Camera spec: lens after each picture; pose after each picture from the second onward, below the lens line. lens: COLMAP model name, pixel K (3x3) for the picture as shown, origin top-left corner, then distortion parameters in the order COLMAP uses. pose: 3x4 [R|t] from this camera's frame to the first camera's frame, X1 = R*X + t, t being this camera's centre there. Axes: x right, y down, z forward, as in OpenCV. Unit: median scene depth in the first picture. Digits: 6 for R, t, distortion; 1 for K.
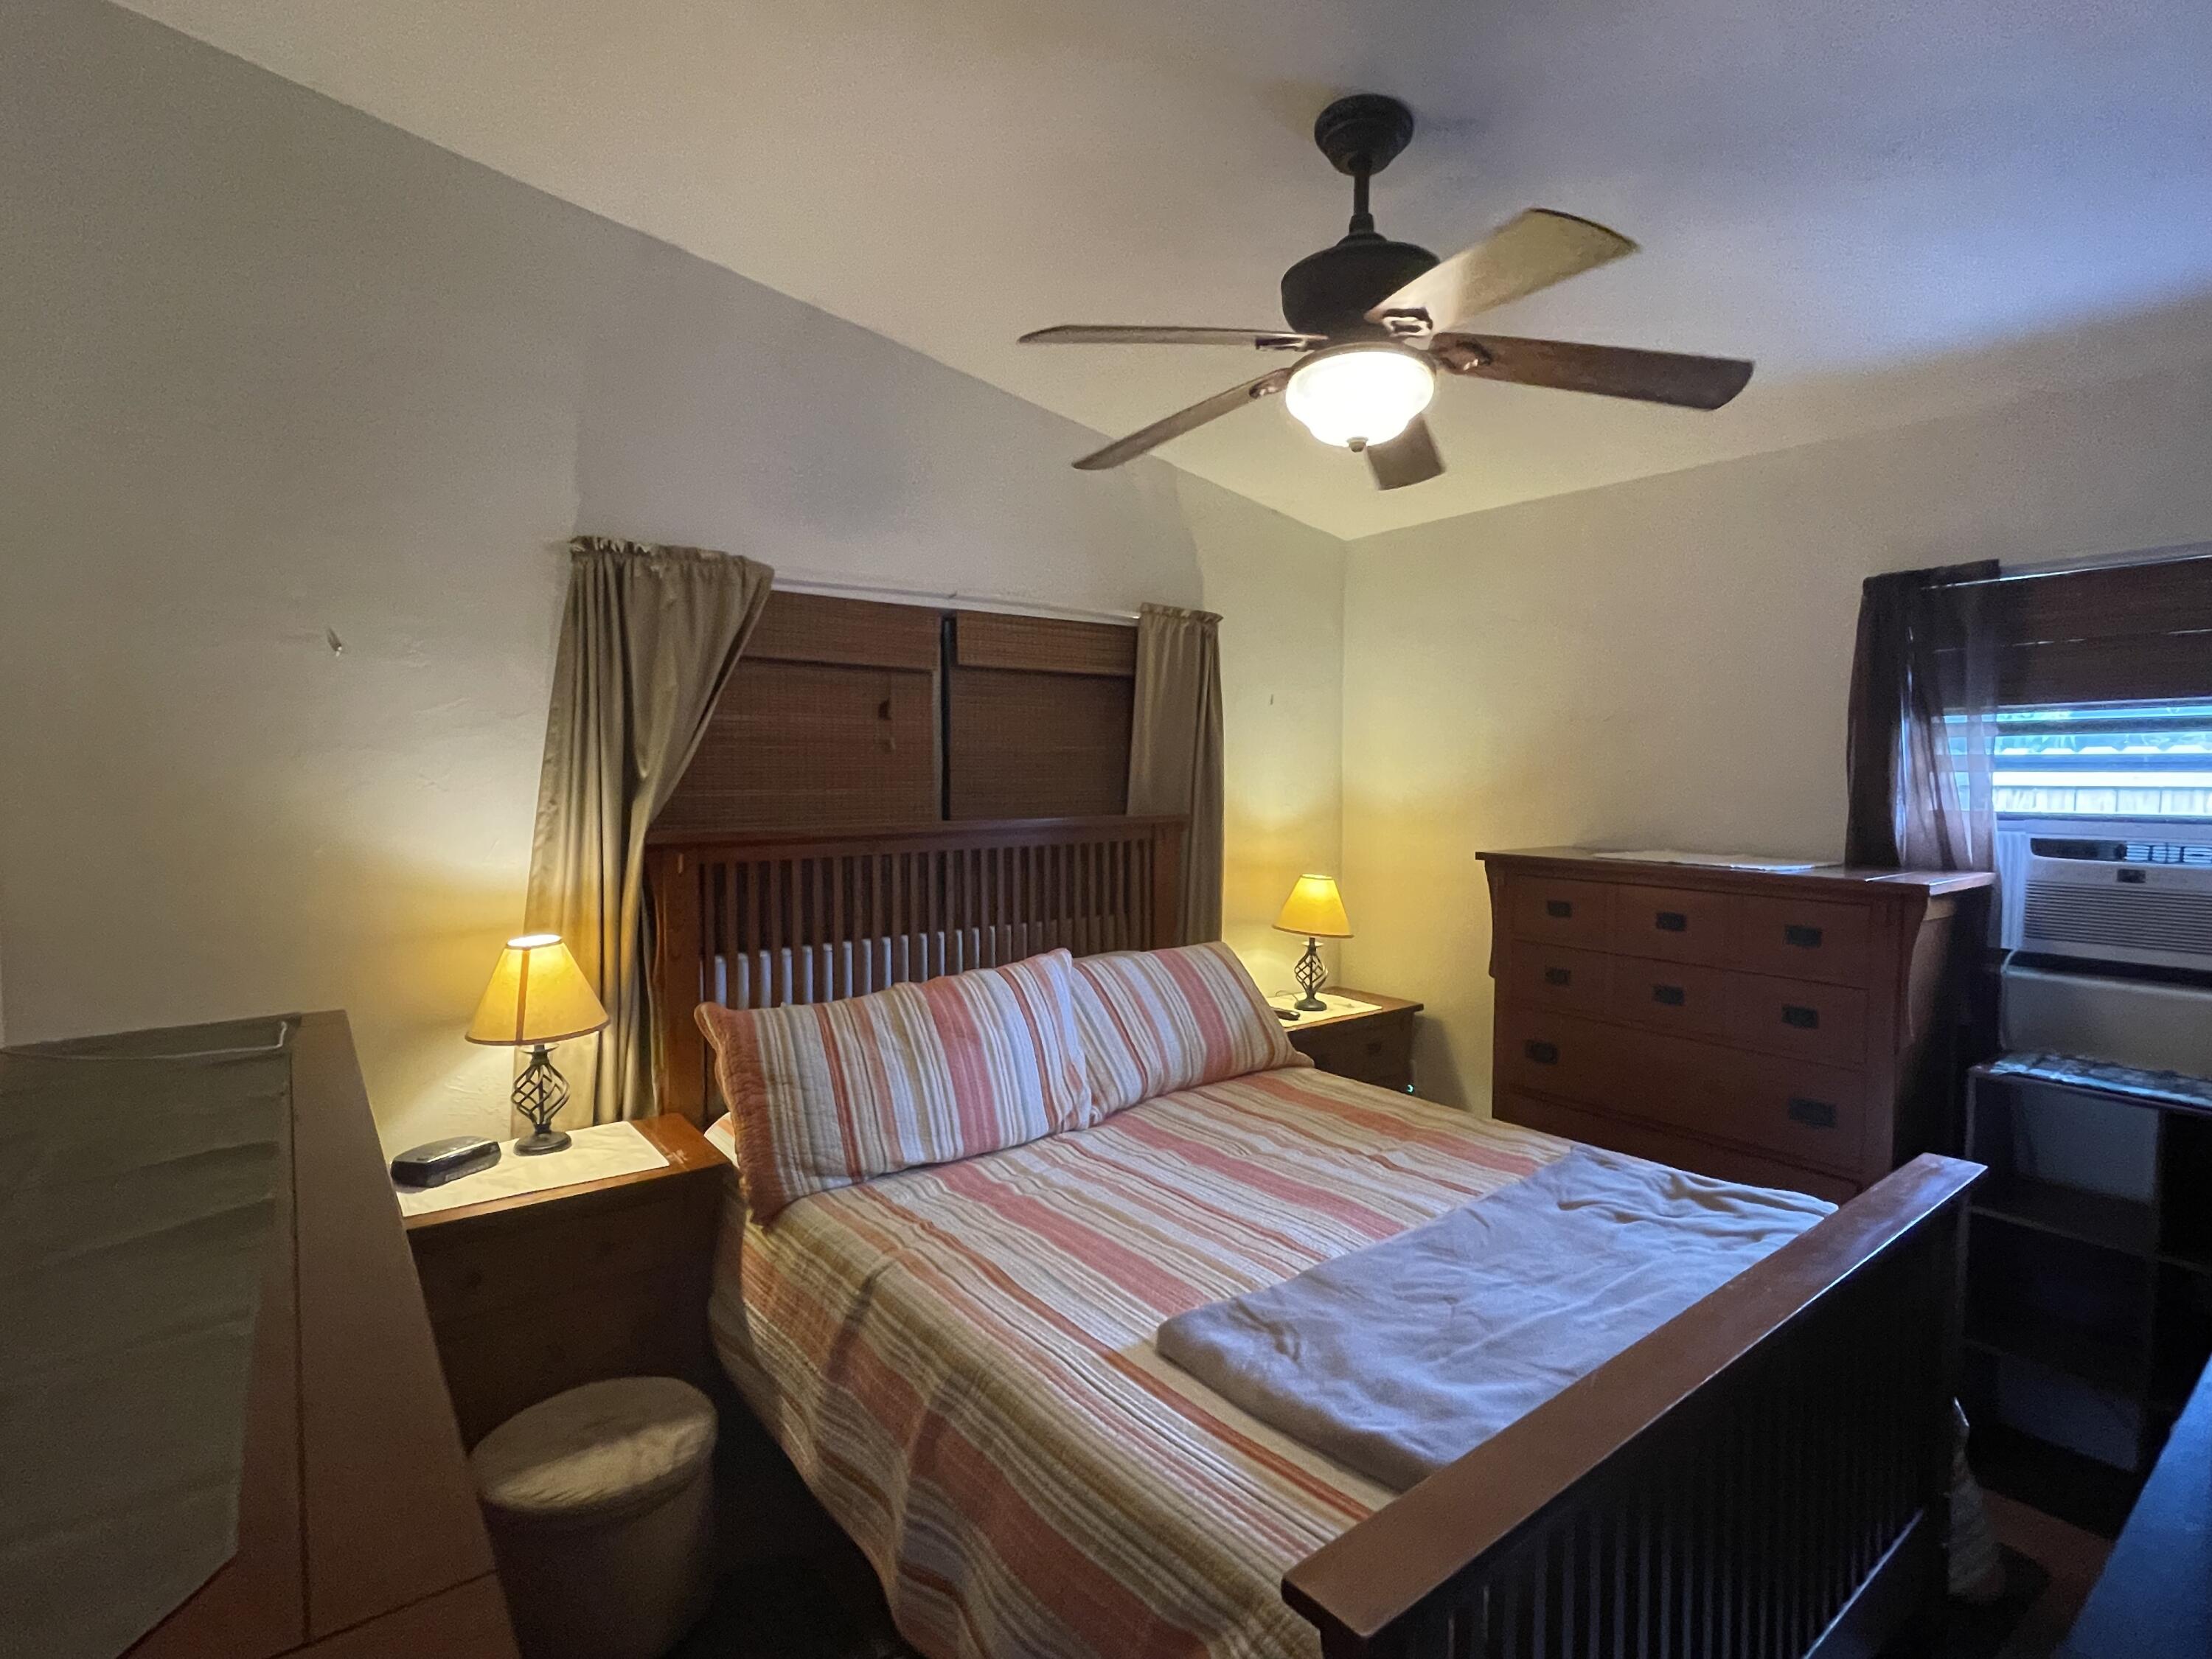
lens RADIAL K [[1112.0, 0, 1111.7], [0, 1112.0, 823.6], [0, 0, 1]] dist [0.027755, 0.000499]
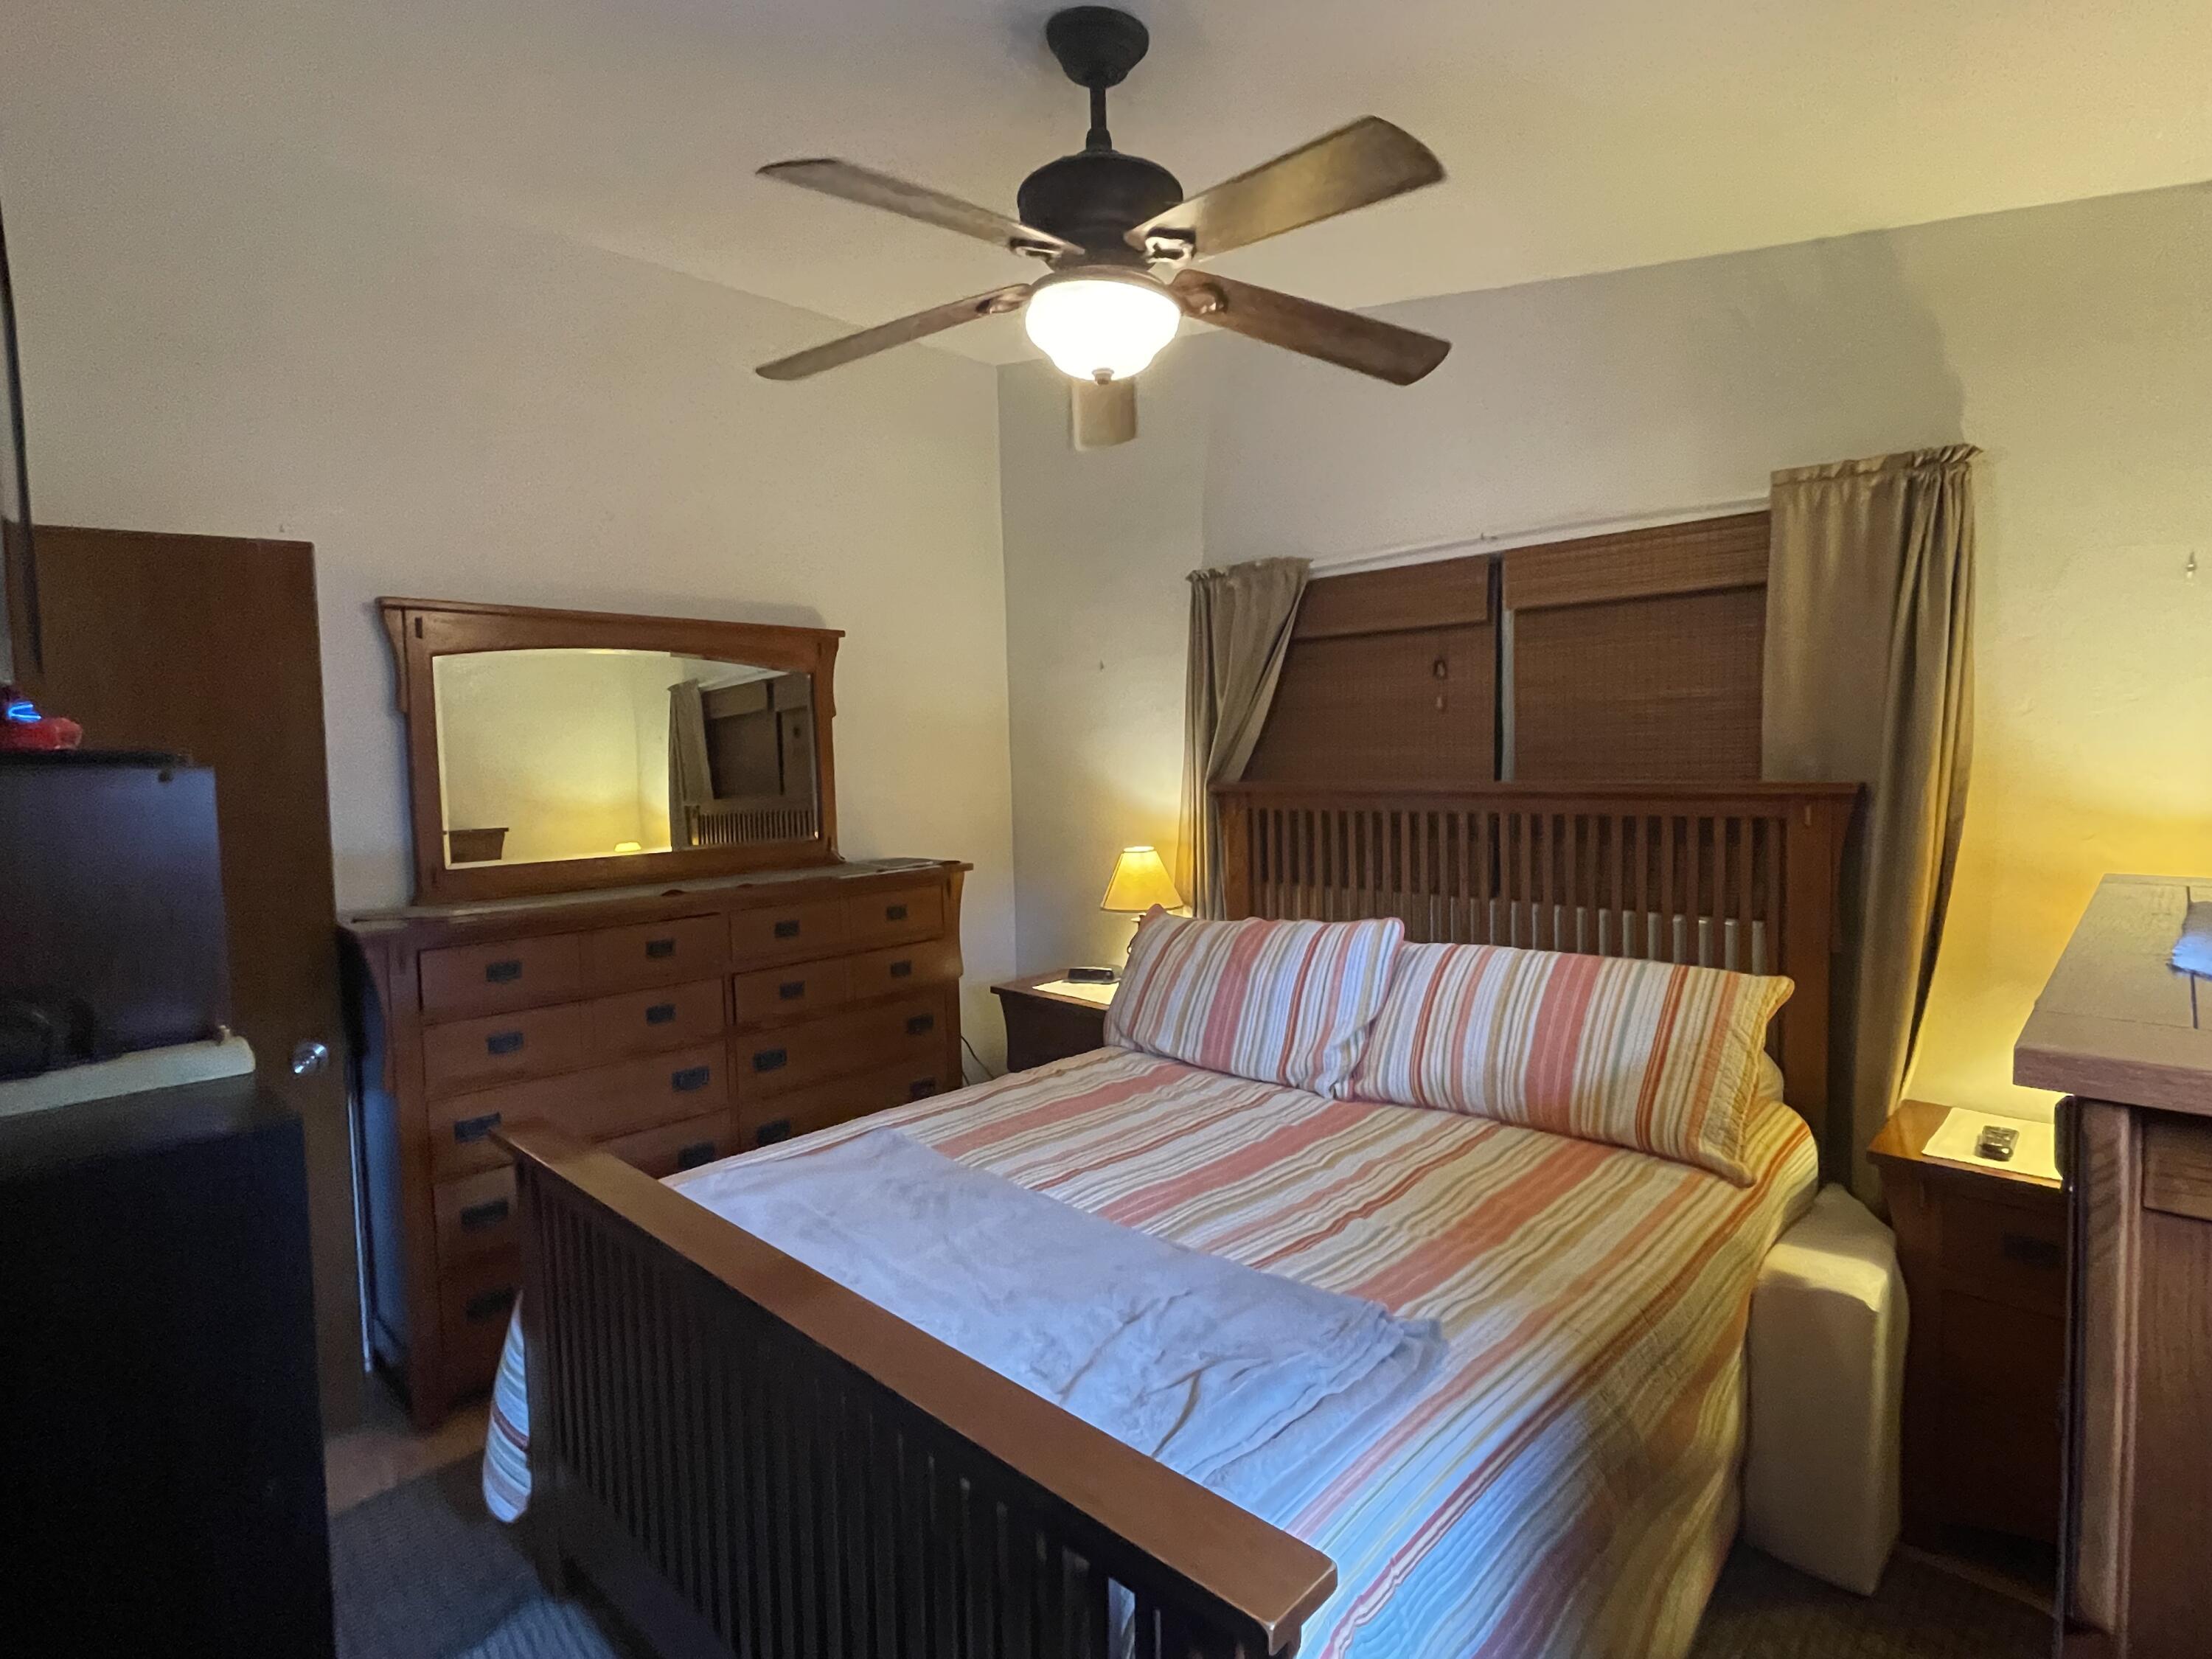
lens RADIAL K [[1112.0, 0, 1111.7], [0, 1112.0, 823.6], [0, 0, 1]] dist [0.027755, 0.000499]
pose [[0.162074, 0.056763, -0.985145, 0.841102], [-0.025468, 0.998252, 0.053328, -0.011098], [0.986450, 0.016446, 0.163236, 0.620043]]
